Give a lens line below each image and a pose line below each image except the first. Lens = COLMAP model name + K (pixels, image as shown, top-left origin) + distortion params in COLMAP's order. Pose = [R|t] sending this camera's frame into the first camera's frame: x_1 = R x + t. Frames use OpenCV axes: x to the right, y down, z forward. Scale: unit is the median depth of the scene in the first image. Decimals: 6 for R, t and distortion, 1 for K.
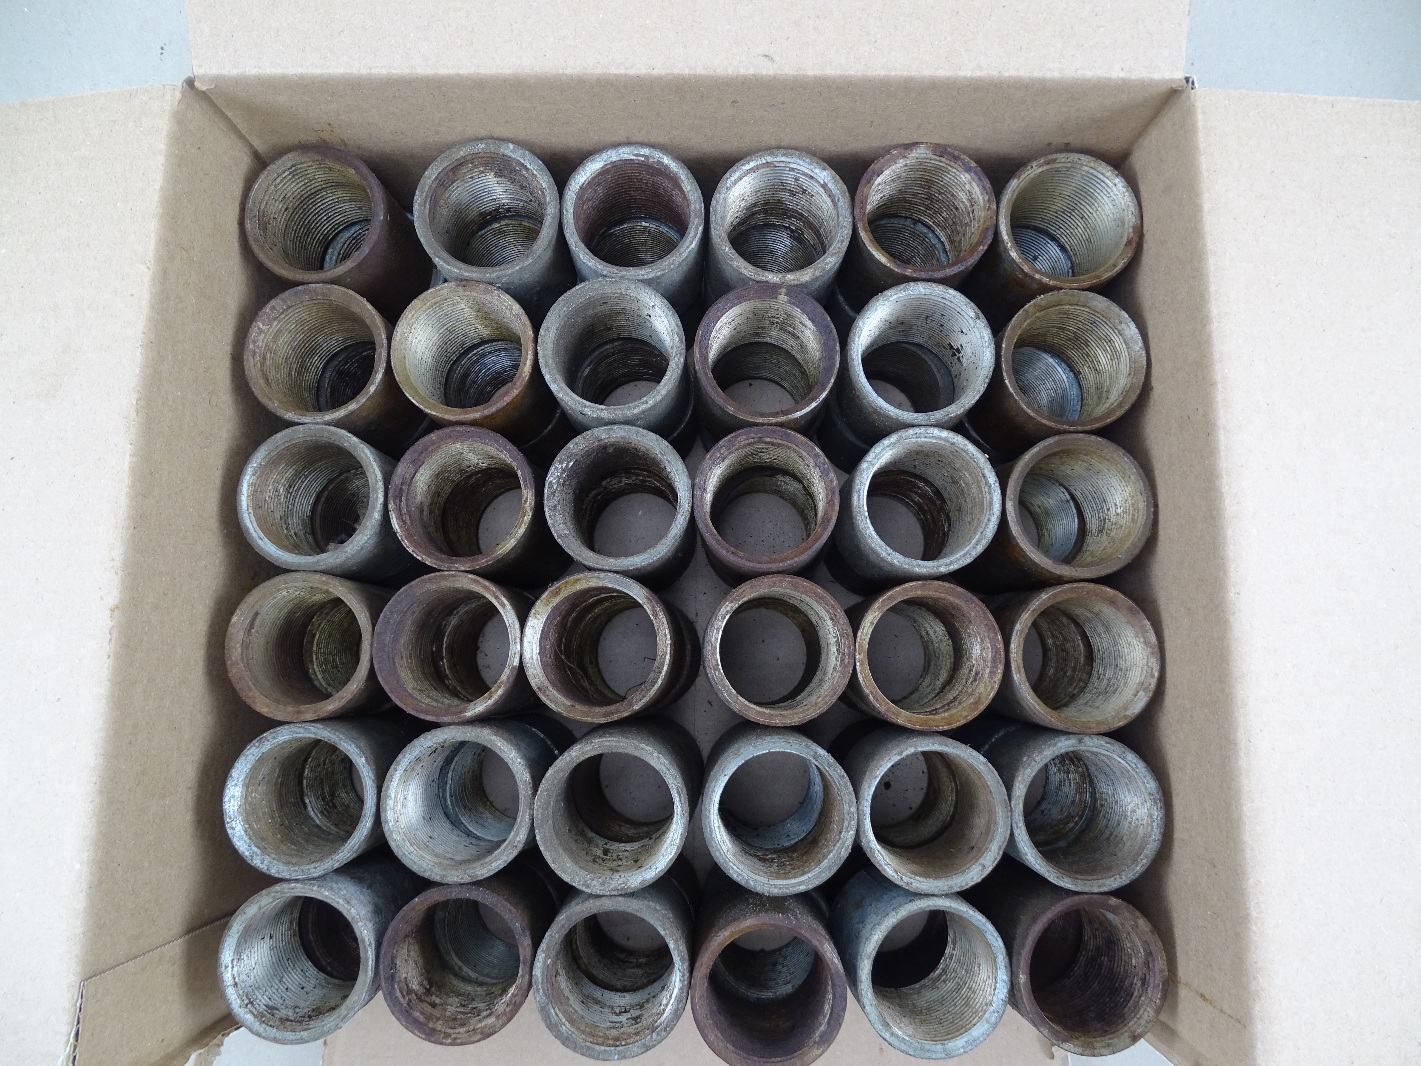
lens RADIAL K [[1035.3, 0, 710.5], [0, 1035.3, 533.0], [0, 0, 1]] dist [0.005470, -0.011203]
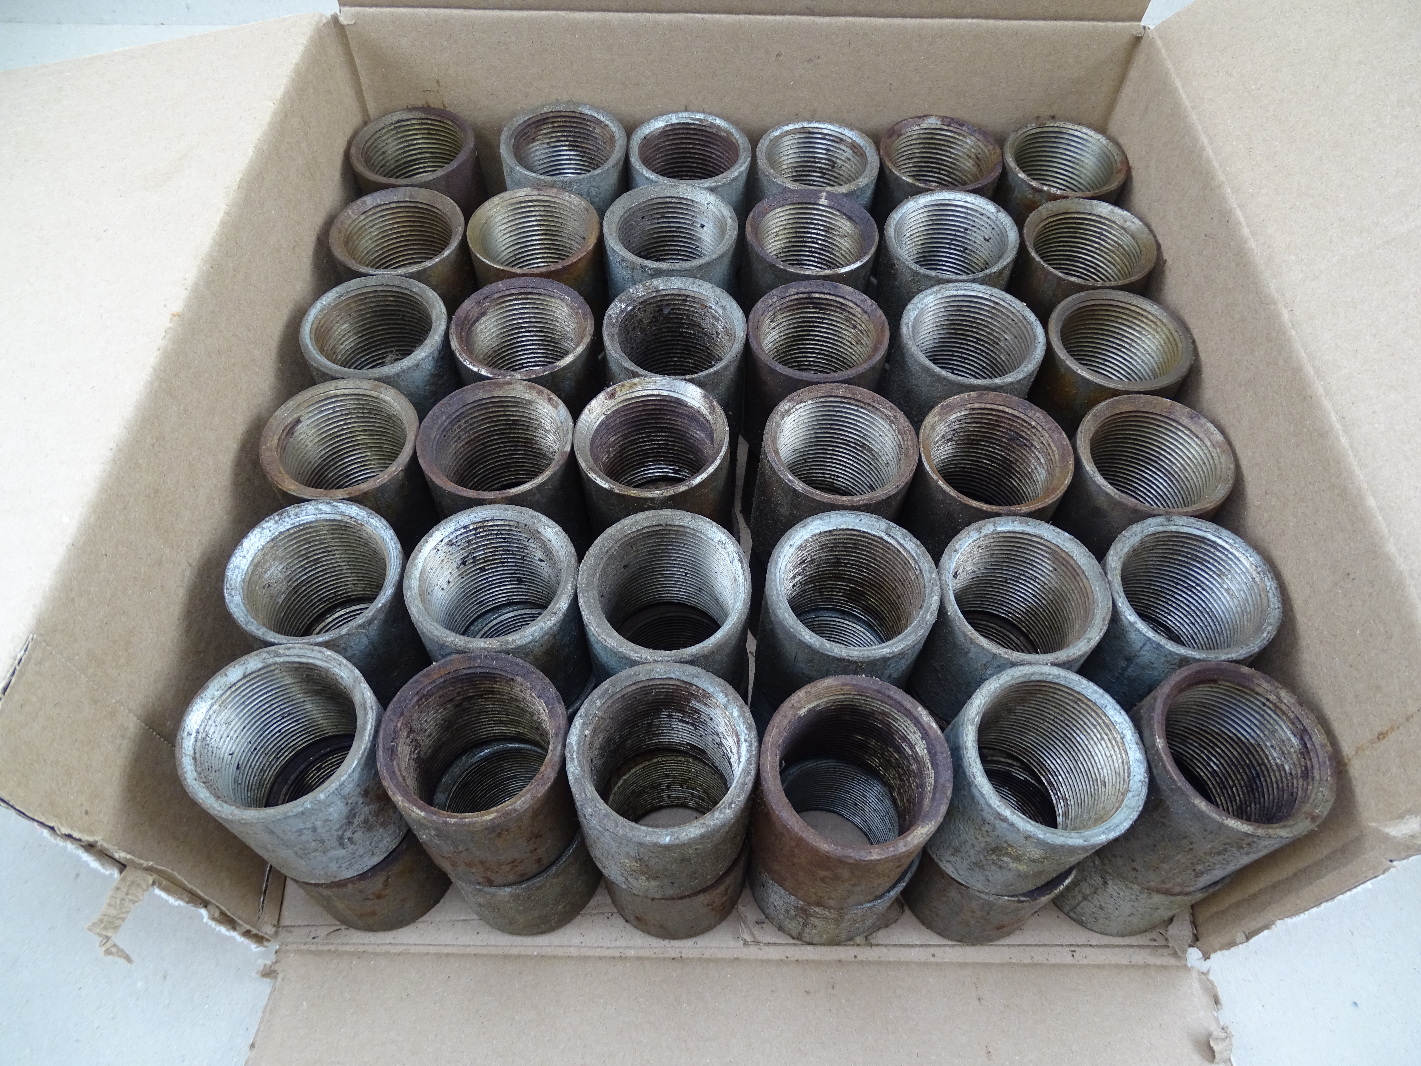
lens RADIAL K [[1035.3, 0, 710.5], [0, 1035.3, 533.0], [0, 0, 1]] dist [0.005470, -0.011203]
pose [[0.999626, 0.013504, 0.023780, -0.076158], [-0.000654, 0.881146, -0.472844, 0.635780], [-0.027339, 0.472651, 0.880825, 0.188771]]
